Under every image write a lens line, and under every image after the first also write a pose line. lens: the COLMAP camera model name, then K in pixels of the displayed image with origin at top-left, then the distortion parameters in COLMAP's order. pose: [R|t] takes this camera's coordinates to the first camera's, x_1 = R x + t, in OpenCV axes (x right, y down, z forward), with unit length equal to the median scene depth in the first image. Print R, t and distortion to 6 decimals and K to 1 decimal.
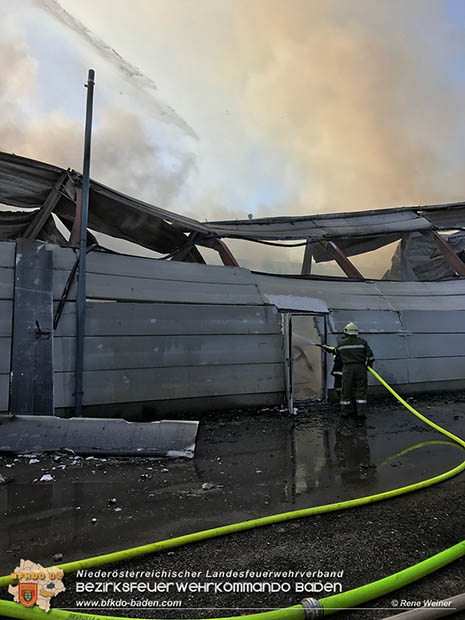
lens RADIAL K [[510.4, 0, 234.0], [0, 510.4, 309.5], [0, 0, 1]] dist [0.006316, 0.002710]
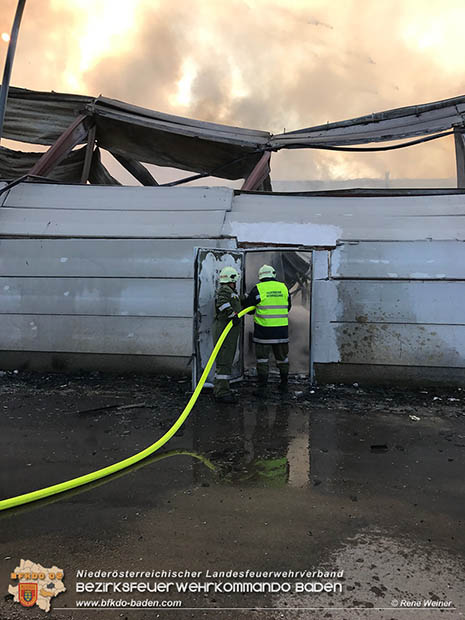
lens RADIAL K [[510.4, 0, 232.6], [0, 510.4, 311.6], [0, 0, 1]] dist [0.006316, 0.002710]
pose [[0.786762, 0.056265, -0.614686, 0.612572], [0.015564, 0.993712, 0.110879, 0.018380], [0.617060, -0.096803, 0.780940, 0.520940]]
